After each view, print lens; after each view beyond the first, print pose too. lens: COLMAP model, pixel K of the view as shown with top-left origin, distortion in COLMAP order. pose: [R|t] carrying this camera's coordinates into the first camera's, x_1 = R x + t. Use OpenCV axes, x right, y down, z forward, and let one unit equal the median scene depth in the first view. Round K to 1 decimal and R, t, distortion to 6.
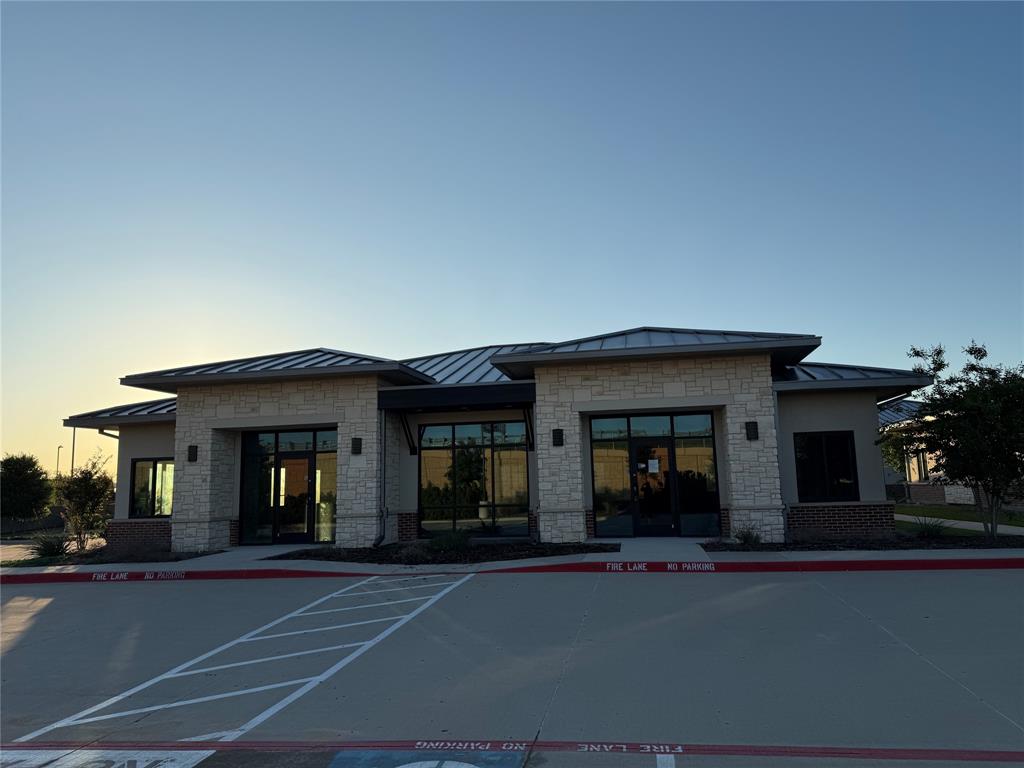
lens RADIAL K [[718.8, 0, 512.0], [0, 718.8, 384.0], [0, 0, 1]] dist [0.168735, -0.300444]
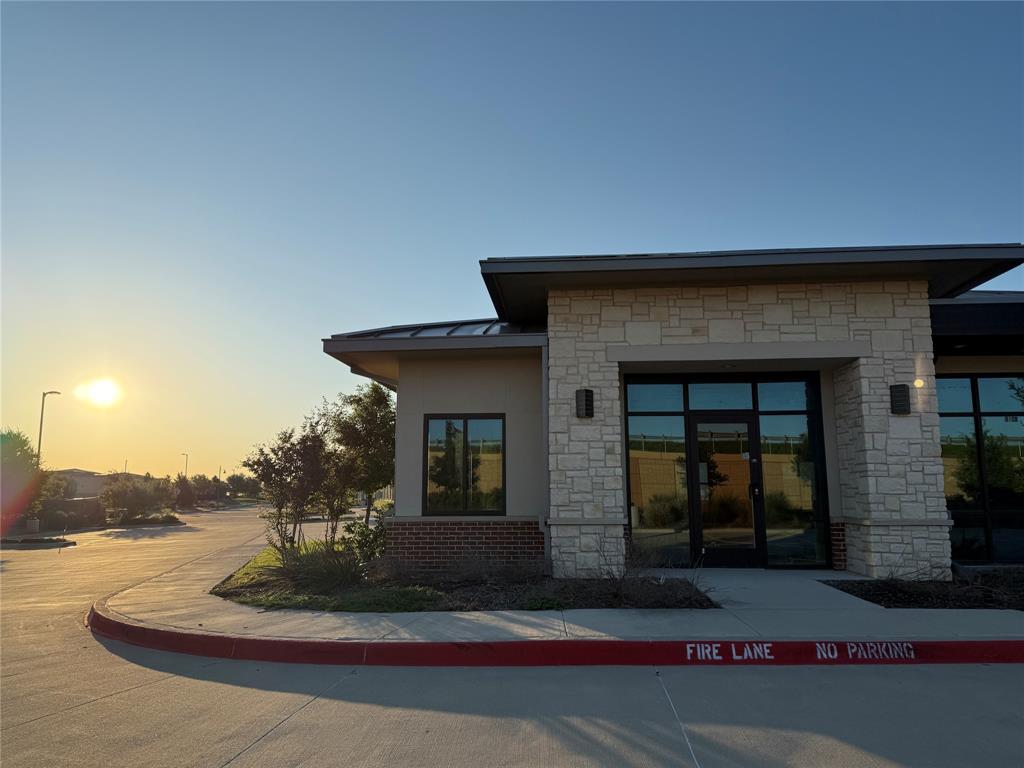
lens RADIAL K [[713.1, 0, 515.3], [0, 713.1, 388.9], [0, 0, 1]] dist [0.119898, -0.170885]
pose [[0.992648, 0.040138, 0.114184, -0.592965], [-0.039315, 0.999182, -0.009455, 0.097063], [-0.114470, 0.004896, 0.993415, 0.487486]]
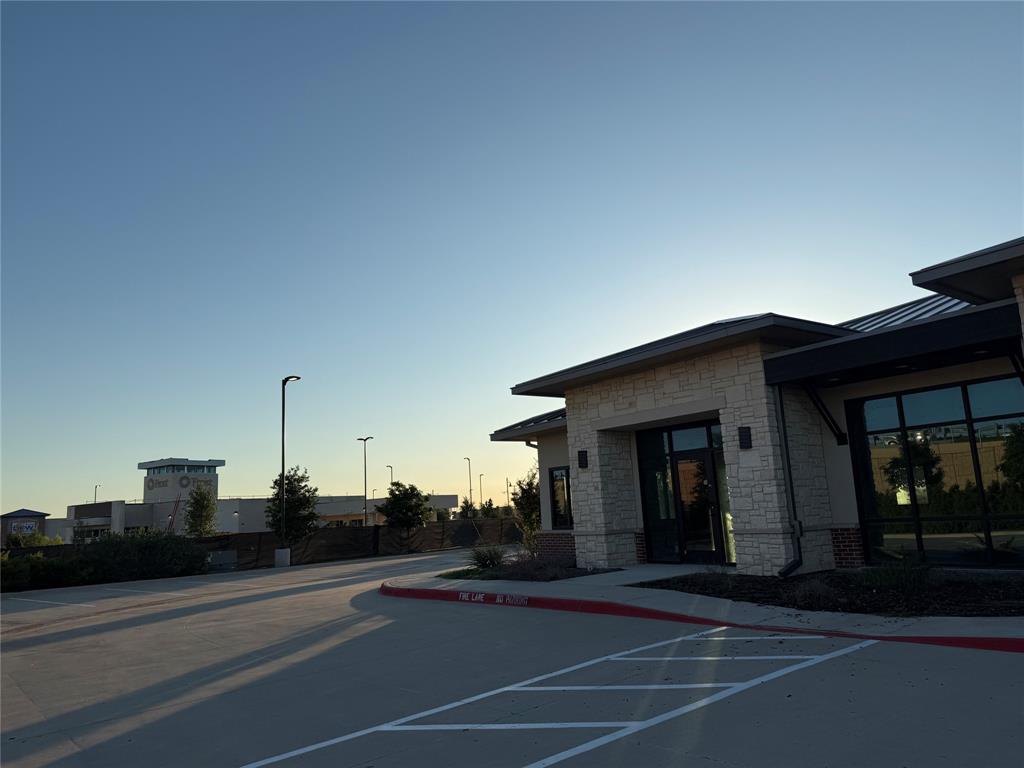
lens RADIAL K [[713.1, 0, 515.3], [0, 713.1, 388.9], [0, 0, 1]] dist [0.119898, -0.170885]
pose [[0.739880, -0.127091, -0.660625, 0.109633], [0.126390, 0.990767, -0.049051, 0.043501], [0.660759, -0.047205, 0.749112, 0.300813]]
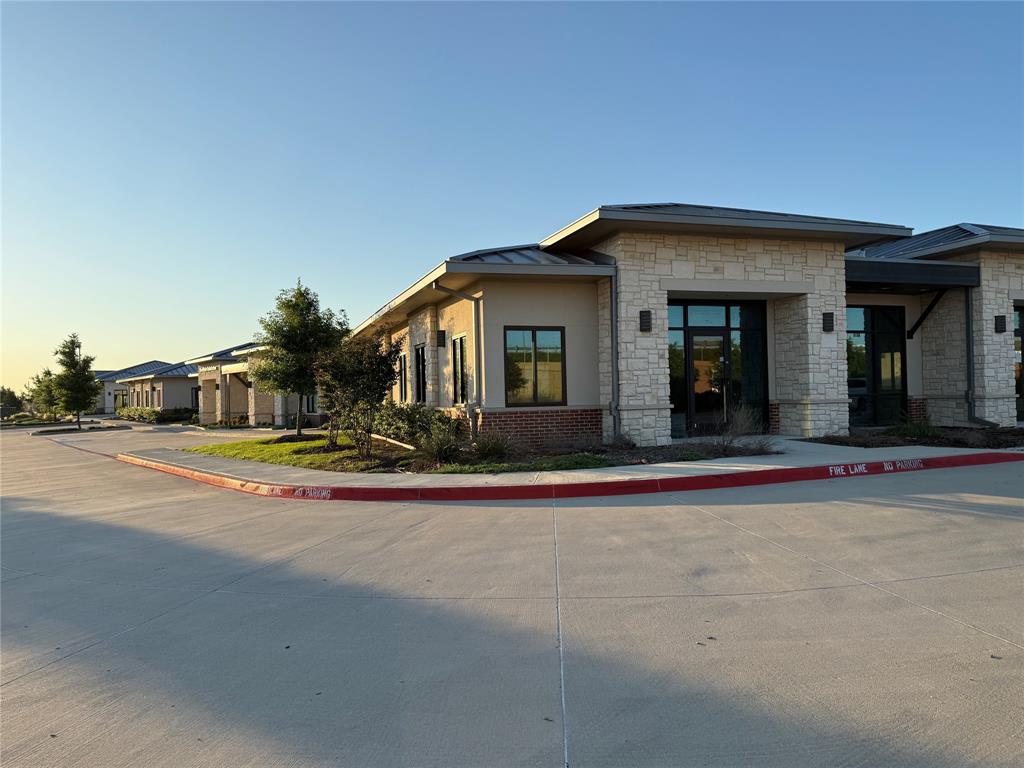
lens RADIAL K [[713.1, 0, 515.3], [0, 713.1, 388.9], [0, 0, 1]] dist [0.119898, -0.170885]
pose [[0.870105, 0.010705, 0.492751, -0.990188], [-0.069325, 0.992483, 0.100854, 0.106020], [-0.487967, -0.121913, 0.864306, 0.439545]]
